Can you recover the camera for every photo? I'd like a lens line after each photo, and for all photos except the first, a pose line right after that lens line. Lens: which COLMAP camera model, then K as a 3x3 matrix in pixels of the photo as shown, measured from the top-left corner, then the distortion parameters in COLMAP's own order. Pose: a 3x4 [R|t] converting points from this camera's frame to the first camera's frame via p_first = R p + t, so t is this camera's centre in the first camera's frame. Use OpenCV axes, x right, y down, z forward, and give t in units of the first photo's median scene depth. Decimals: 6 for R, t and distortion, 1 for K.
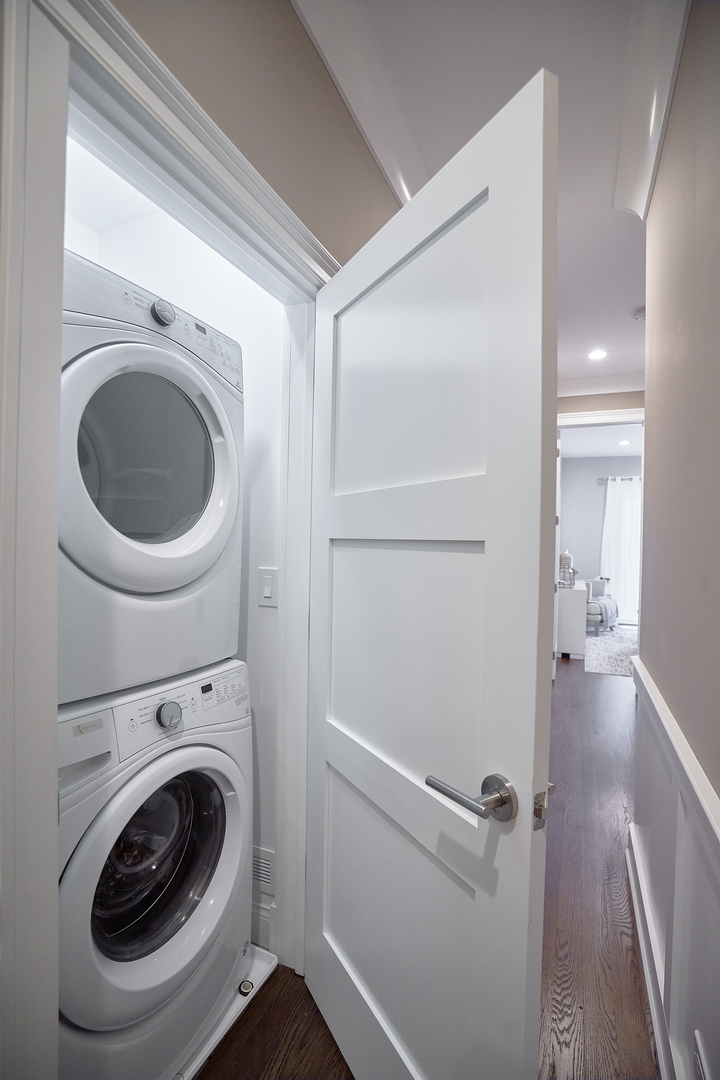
lens RADIAL K [[495.0, 0, 360.0], [0, 495.0, 540.0], [0, 0, 1]] dist [-0.050881, 0.000030]
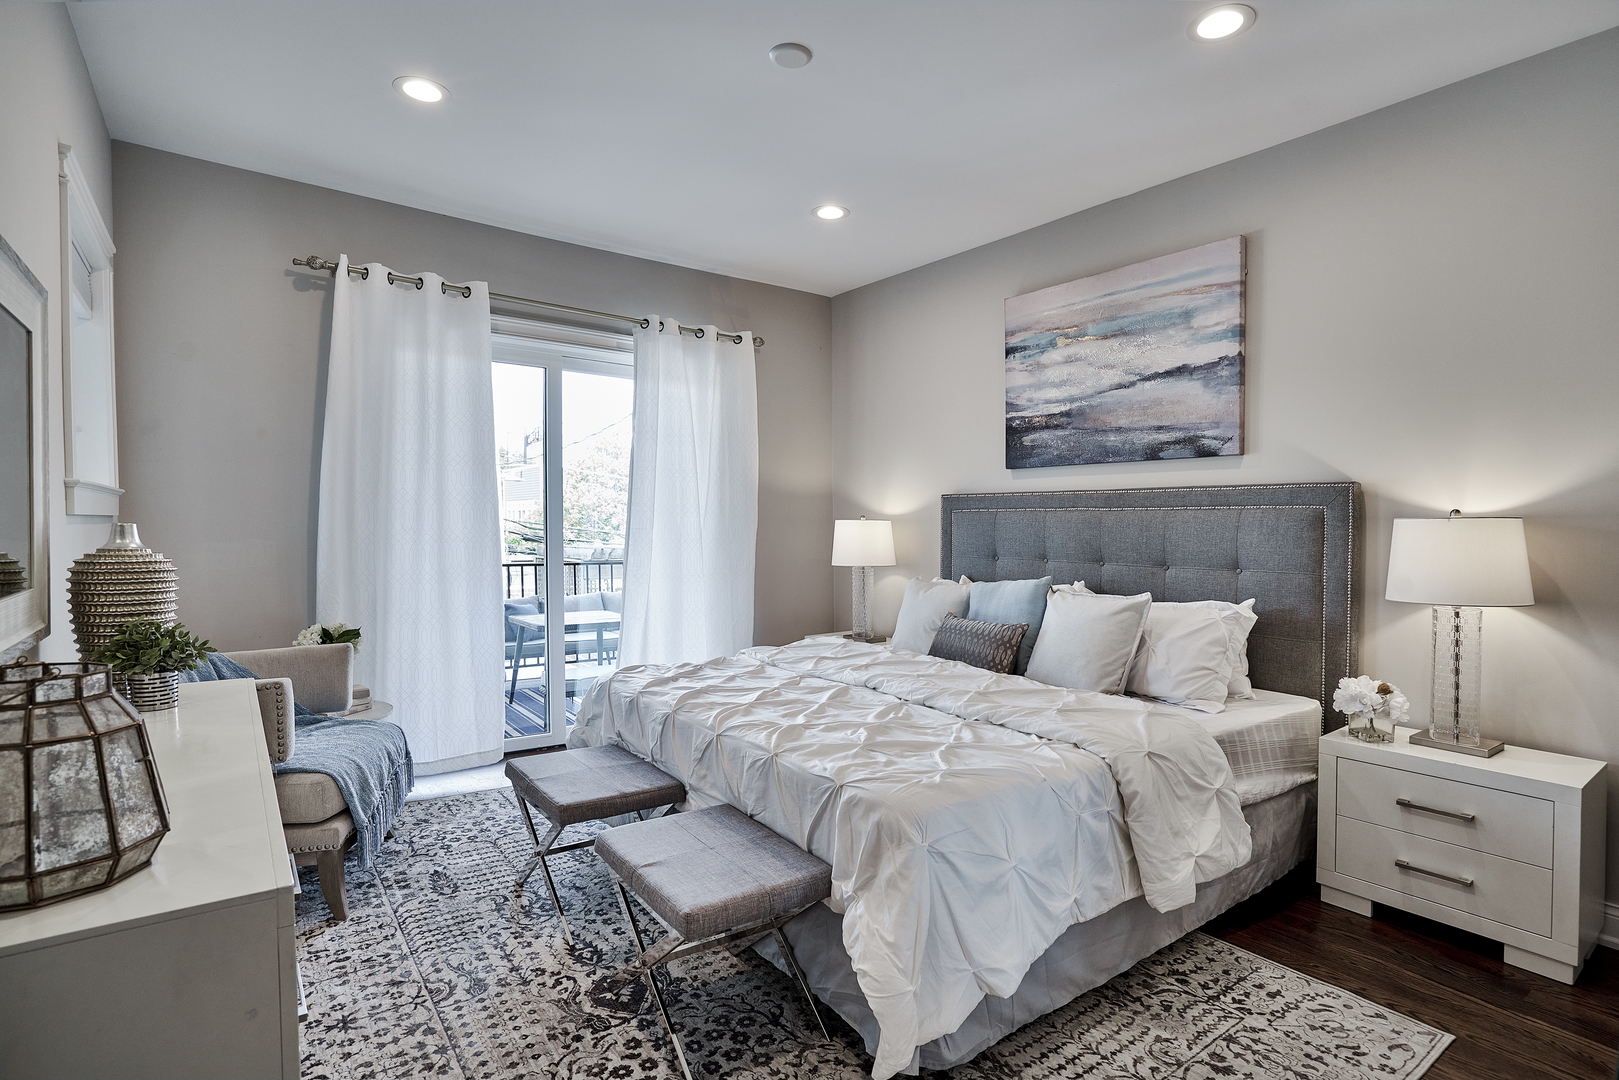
lens RADIAL K [[790.6, 0, 808.6], [0, 790.6, 513.0], [0, 0, 1]] dist [-0.045810, 0.016434]
pose [[0.495359, -0.029510, 0.868187, 0.294185], [0.022997, 0.999518, 0.020852, 0.014942], [-0.868384, 0.009637, 0.495799, 0.636793]]
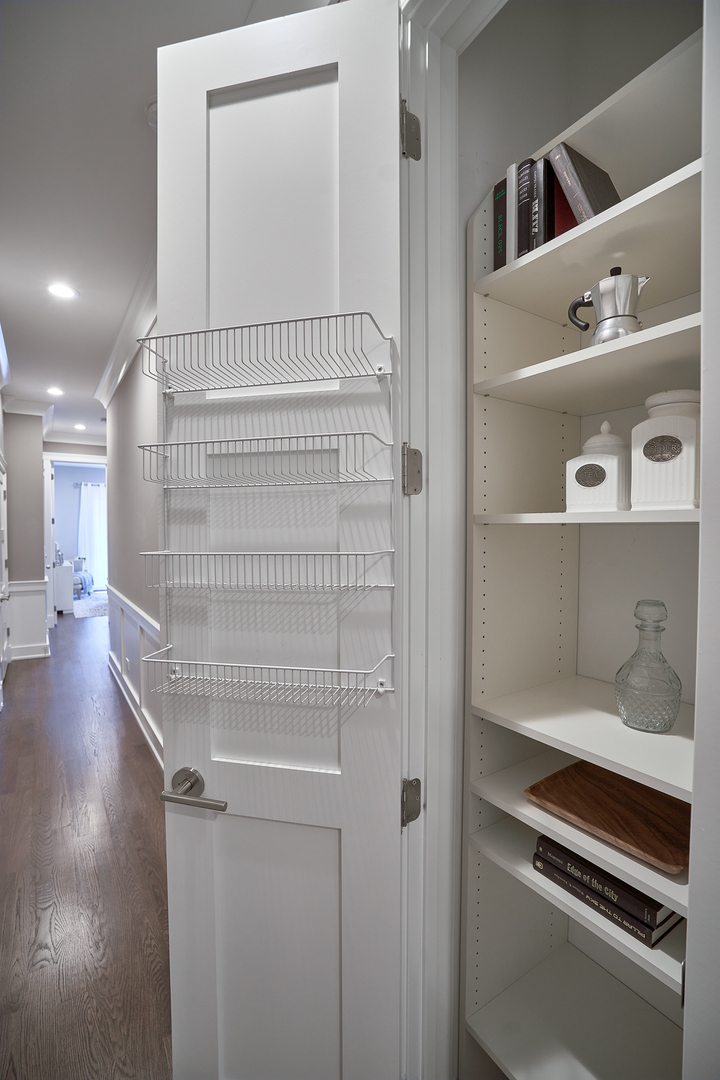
lens RADIAL K [[495.0, 0, 360.0], [0, 495.0, 540.0], [0, 0, 1]] dist [-0.050881, 0.000030]
pose [[0.539927, -0.045786, 0.840466, -0.238492], [0.017189, 0.998911, 0.043375, -0.019058], [-0.841537, -0.008973, 0.540126, -0.418532]]
